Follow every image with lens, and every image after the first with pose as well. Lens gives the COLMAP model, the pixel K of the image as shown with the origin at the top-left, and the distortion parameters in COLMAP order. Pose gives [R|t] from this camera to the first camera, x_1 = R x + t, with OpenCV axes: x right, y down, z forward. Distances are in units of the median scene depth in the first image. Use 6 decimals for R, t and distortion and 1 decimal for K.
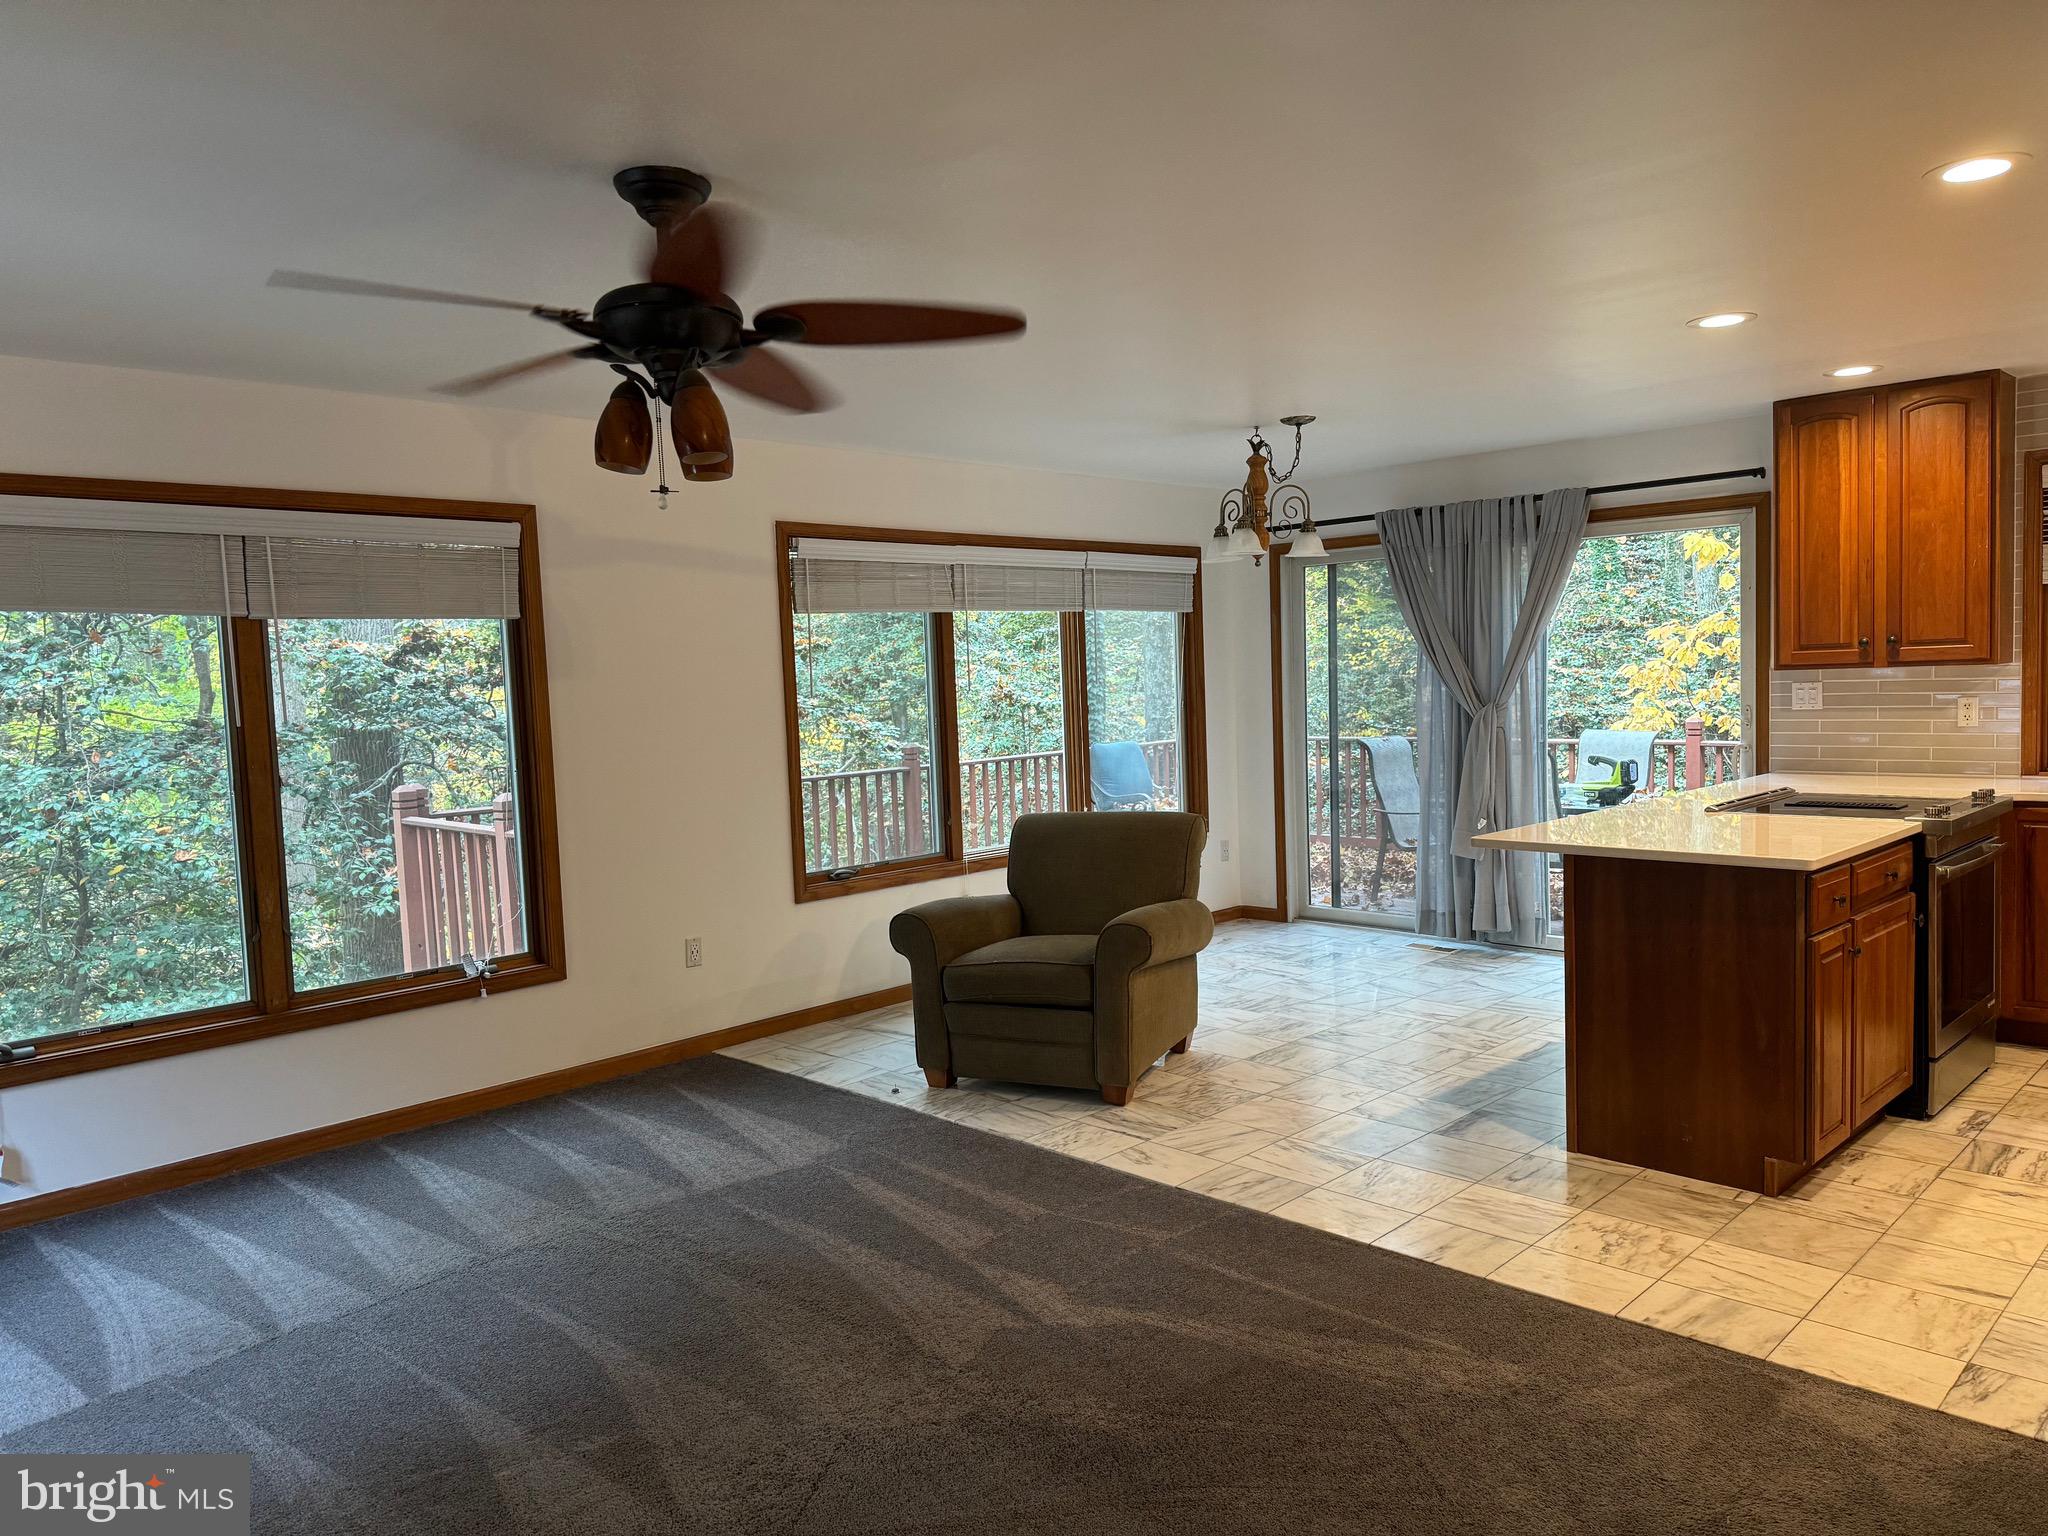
lens RADIAL K [[1433.7, 0, 1023.6], [0, 1433.7, 779.7], [0, 0, 1]] dist [0.097082, -0.106696]
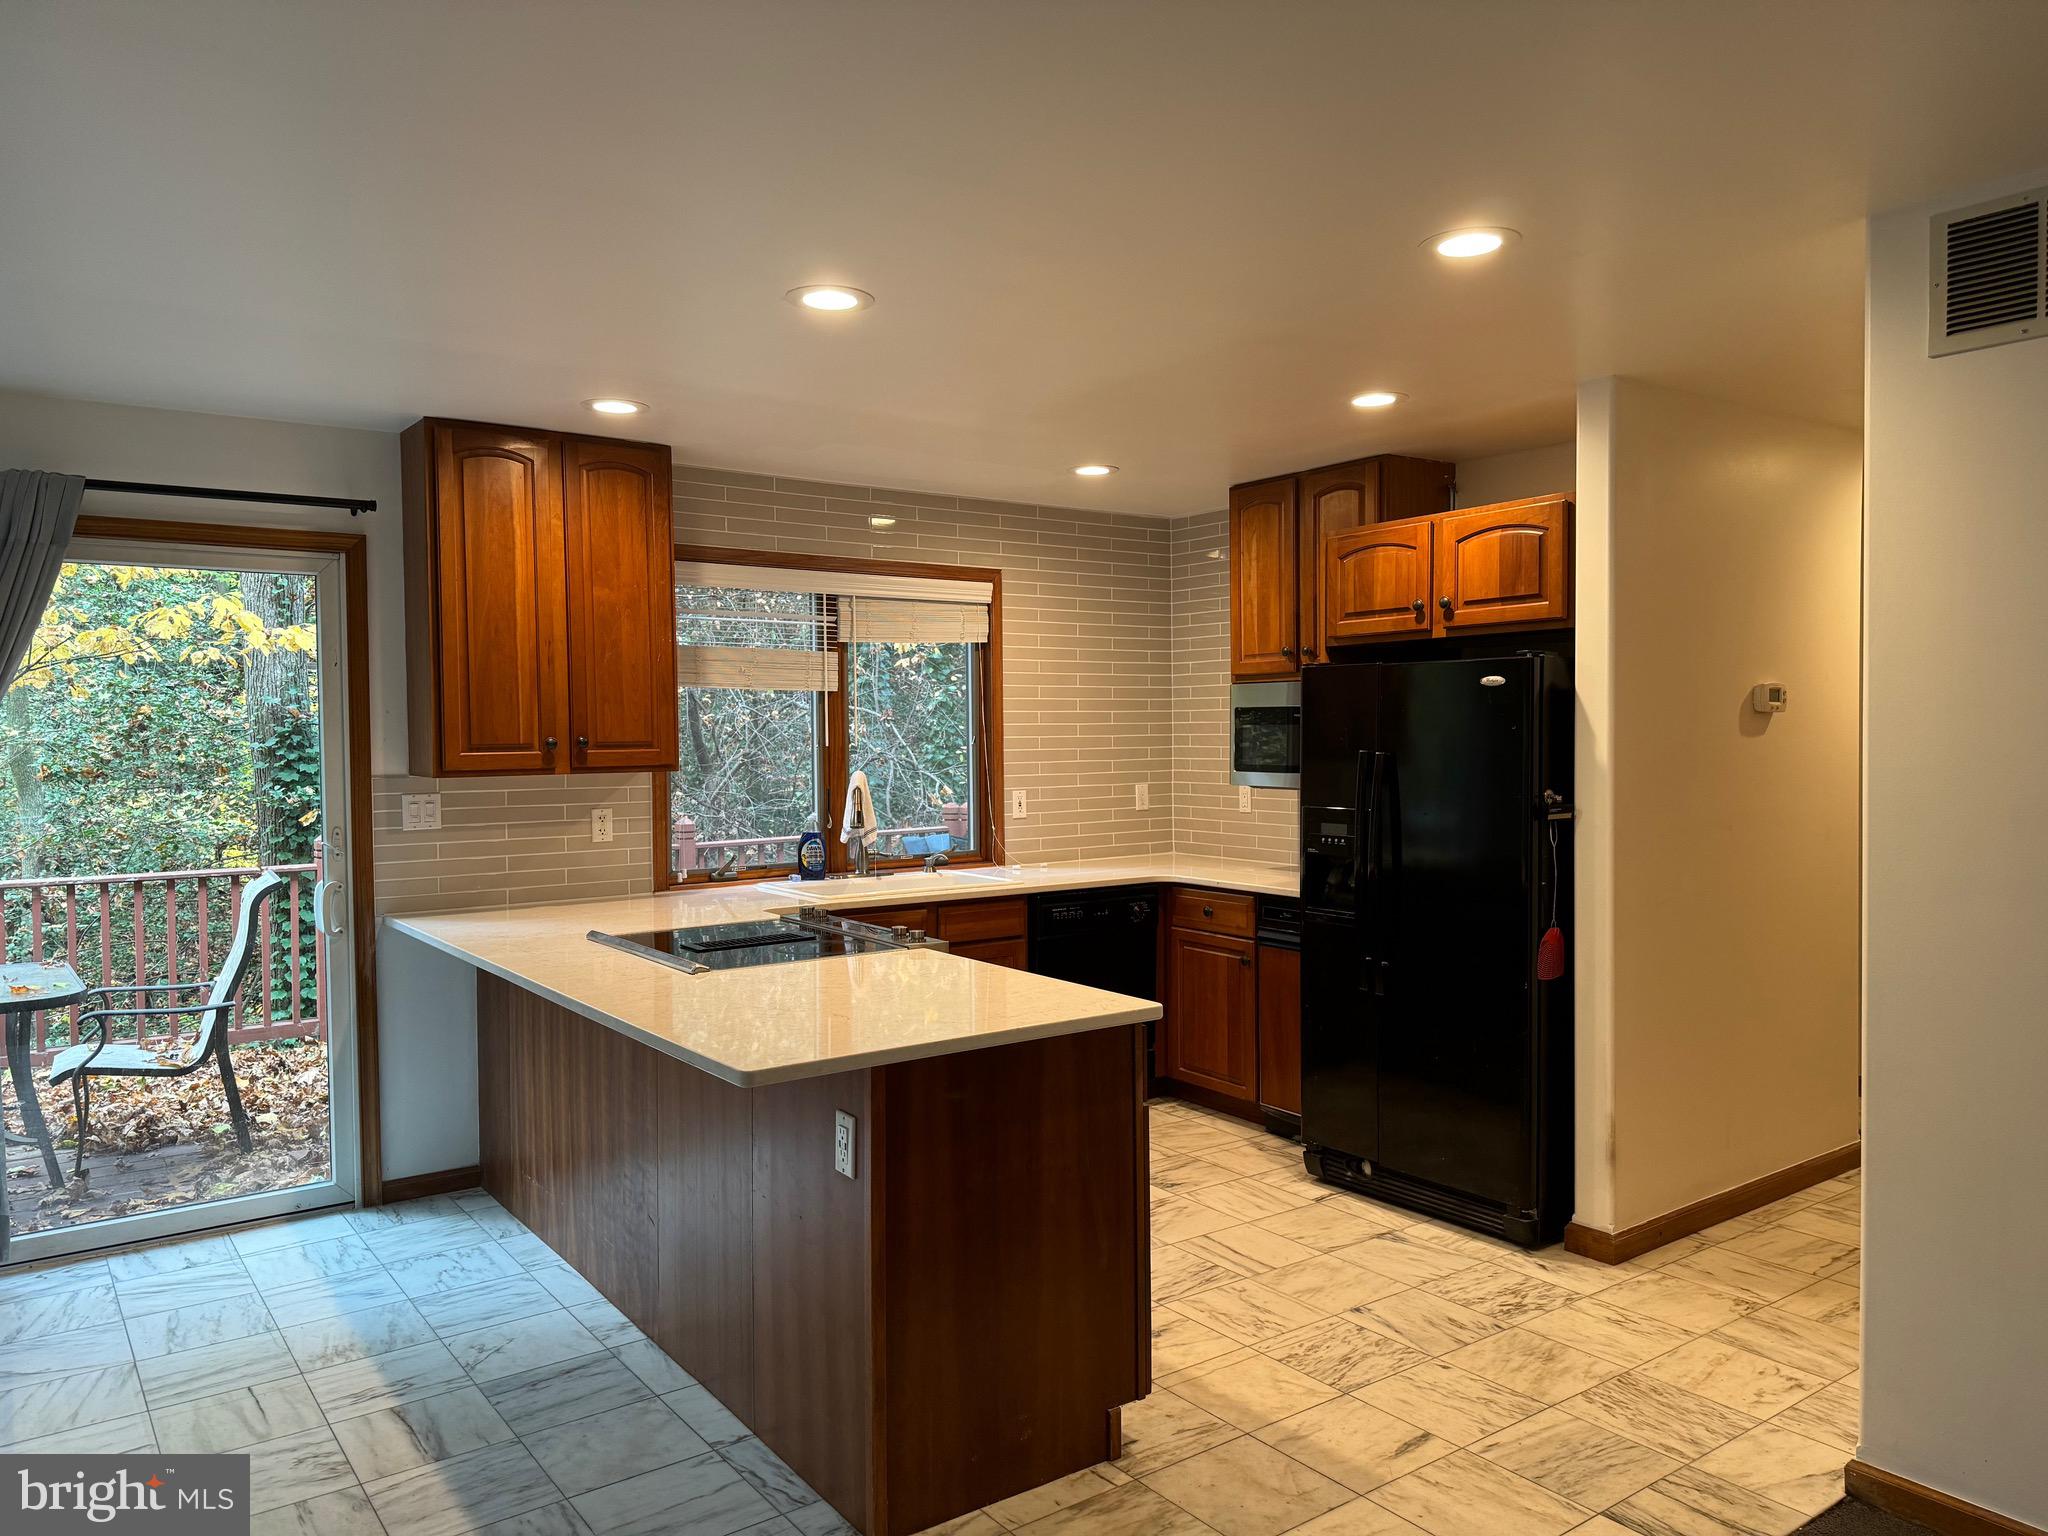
lens RADIAL K [[1424.2, 0, 1016.4], [0, 1424.2, 774.4], [0, 0, 1]] dist [0.124691, -0.173157]
pose [[0.163472, 0.005211, 0.986534, -0.169183], [0.081264, 0.996517, -0.018730, -0.041127], [-0.983195, 0.083232, 0.162479, 0.622401]]
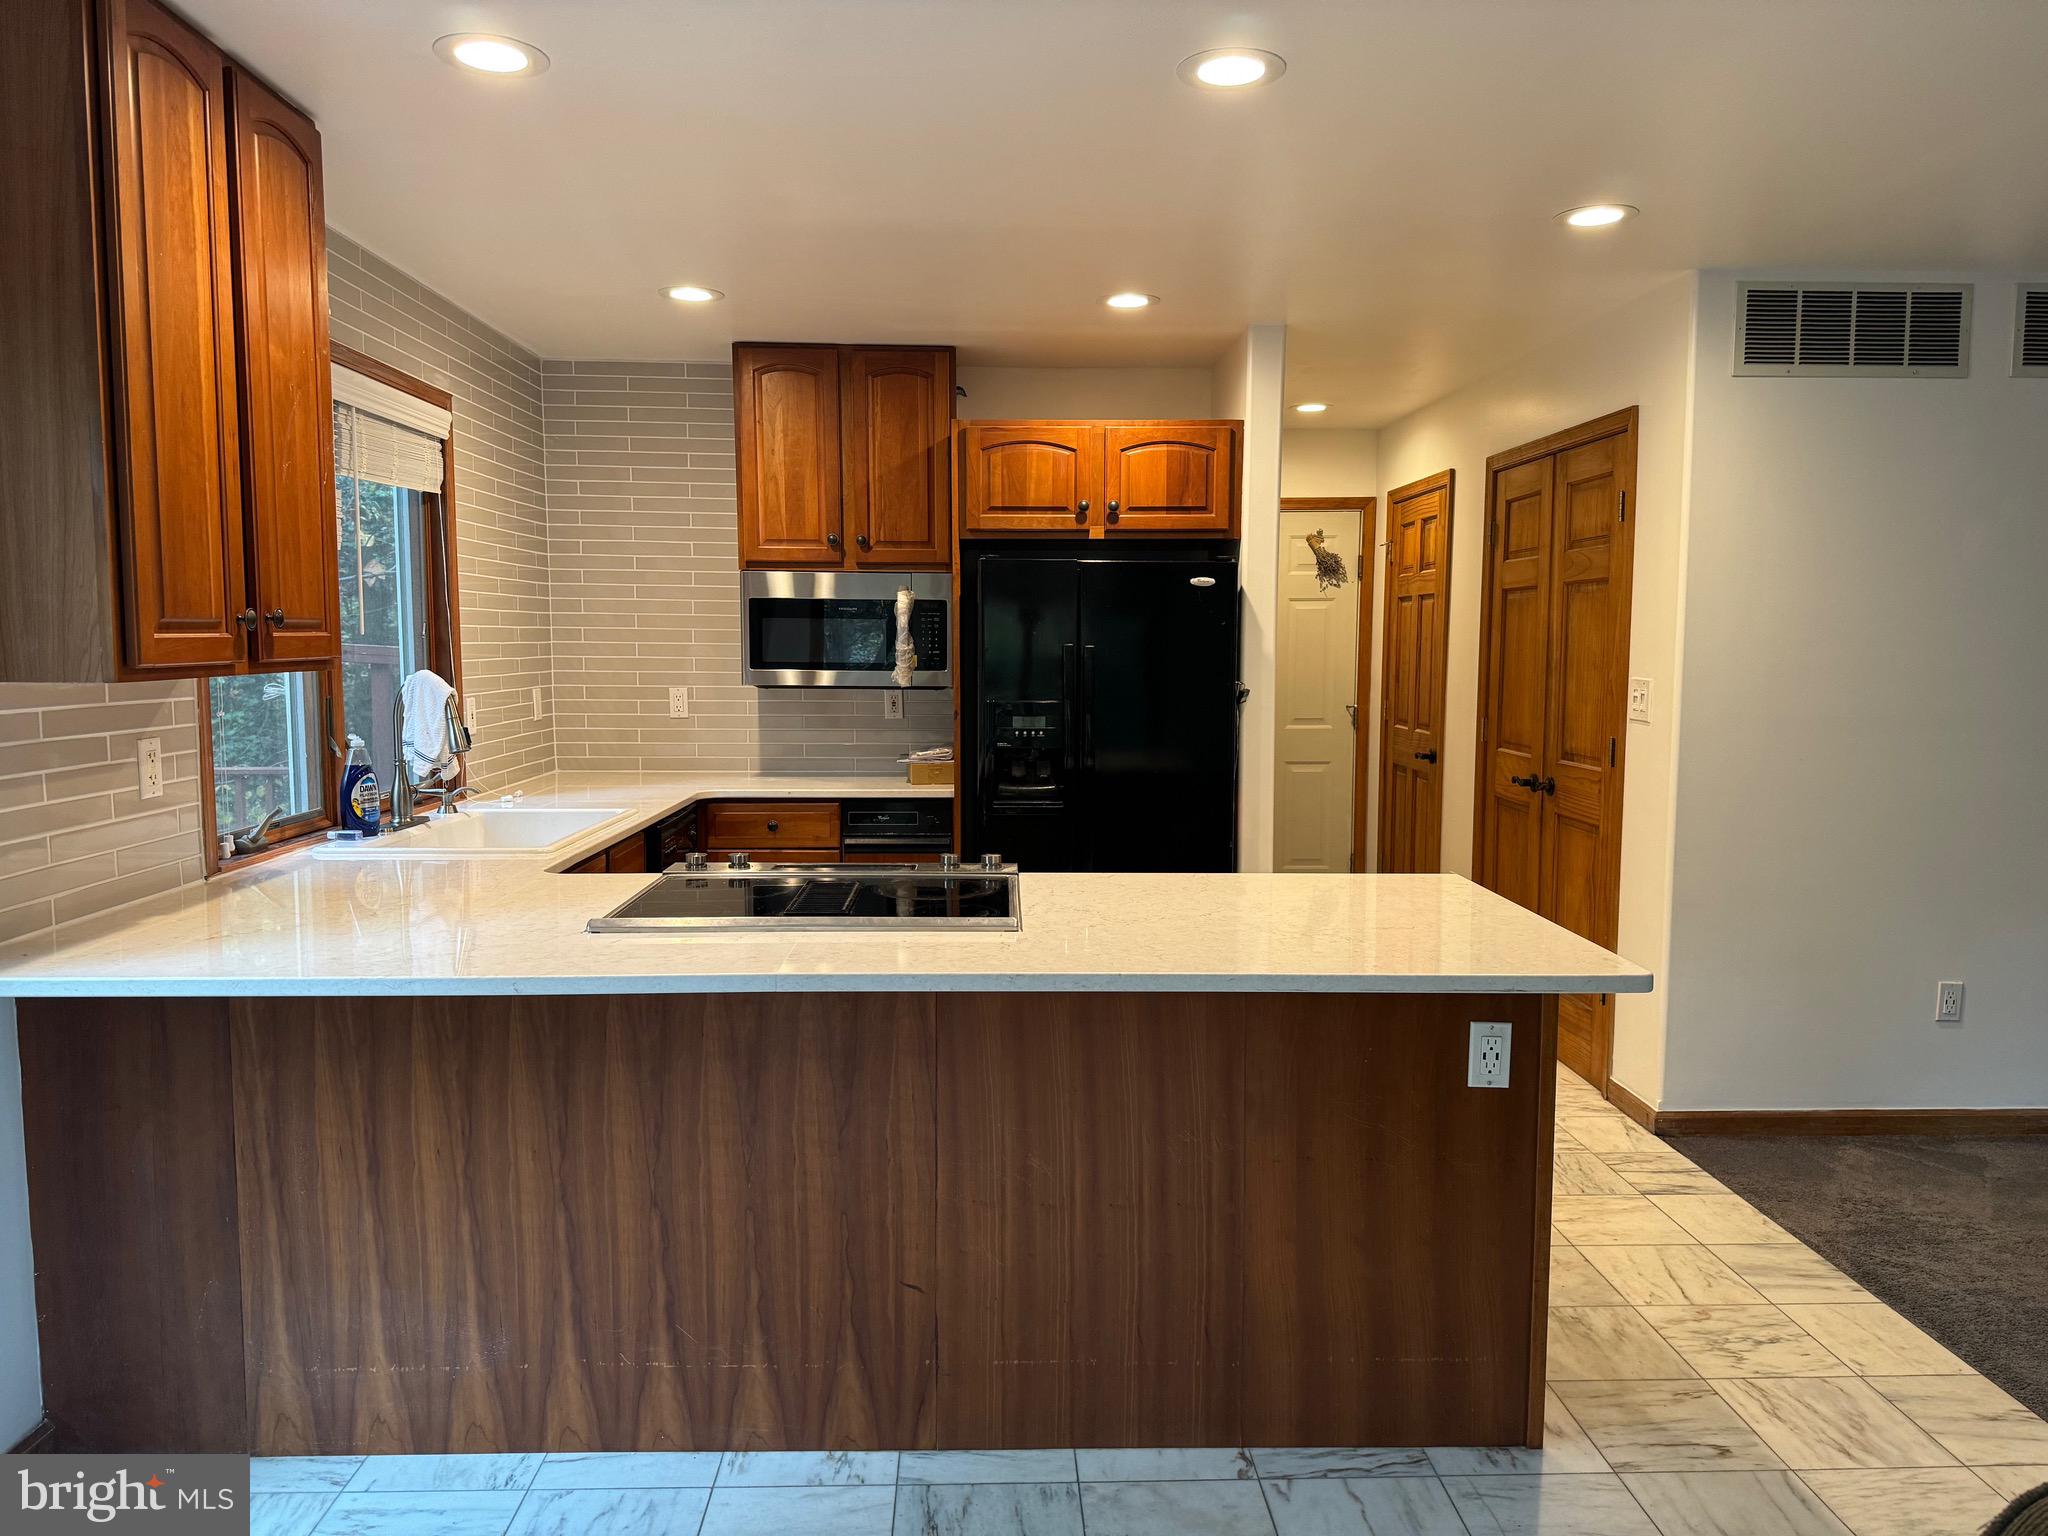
lens RADIAL K [[1433.7, 0, 1023.6], [0, 1433.7, 779.7], [0, 0, 1]] dist [0.097082, -0.106696]
pose [[-0.724993, -0.033903, 0.687921, 0.093364], [0.077572, 0.988414, 0.130465, -0.085577], [-0.684374, 0.147950, -0.713963, 1.169702]]
